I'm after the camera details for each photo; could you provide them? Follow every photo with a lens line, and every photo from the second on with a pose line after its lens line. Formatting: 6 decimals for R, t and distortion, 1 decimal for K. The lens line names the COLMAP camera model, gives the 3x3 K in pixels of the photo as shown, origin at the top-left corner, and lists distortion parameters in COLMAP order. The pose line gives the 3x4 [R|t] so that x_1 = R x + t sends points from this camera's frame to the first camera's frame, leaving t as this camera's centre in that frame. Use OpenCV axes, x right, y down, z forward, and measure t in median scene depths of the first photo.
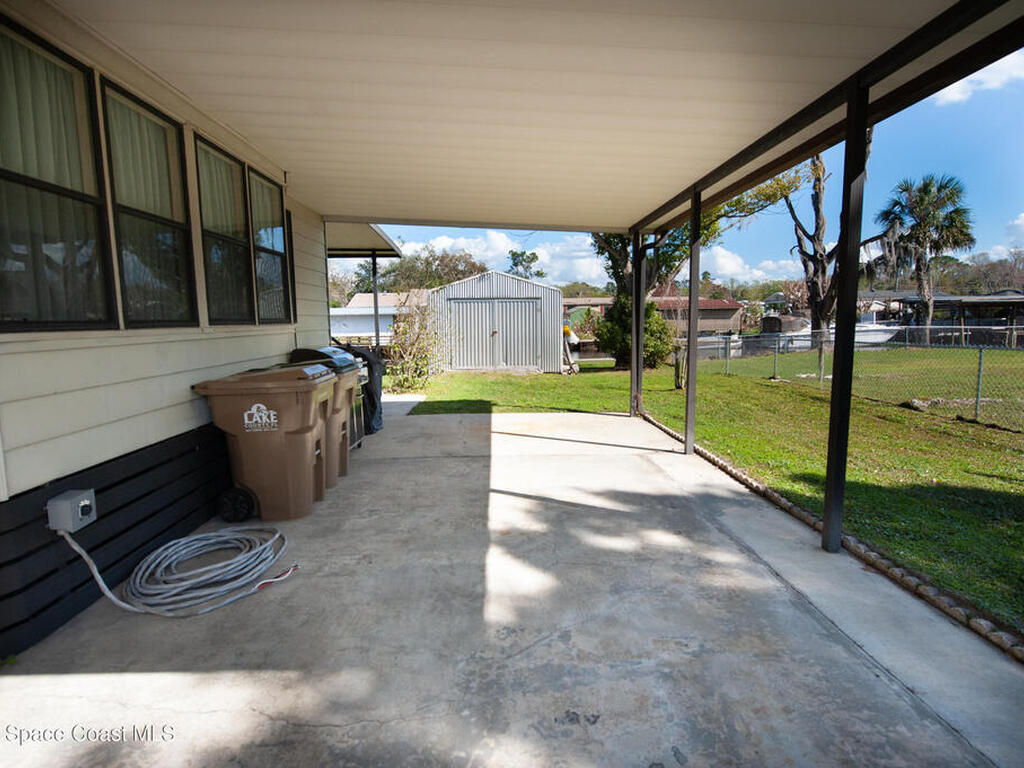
lens RADIAL K [[515.2, 0, 503.3], [0, 515.2, 386.5], [0, 0, 1]] dist [-0.009739, -0.001229]
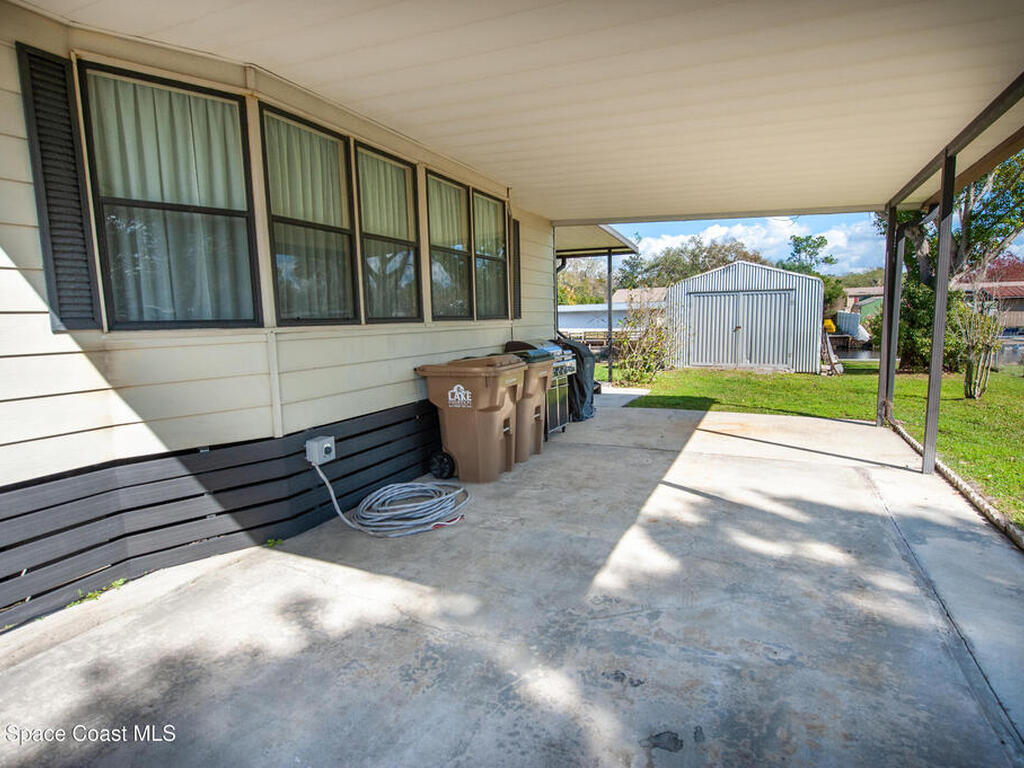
lens RADIAL K [[515.2, 0, 528.1], [0, 515.2, 386.8], [0, 0, 1]] dist [-0.009739, -0.001229]
pose [[0.900548, 0.048943, -0.431993, 0.205166], [-0.044727, 0.998801, 0.019920, 0.006314], [0.432450, 0.001383, 0.901657, -0.039214]]
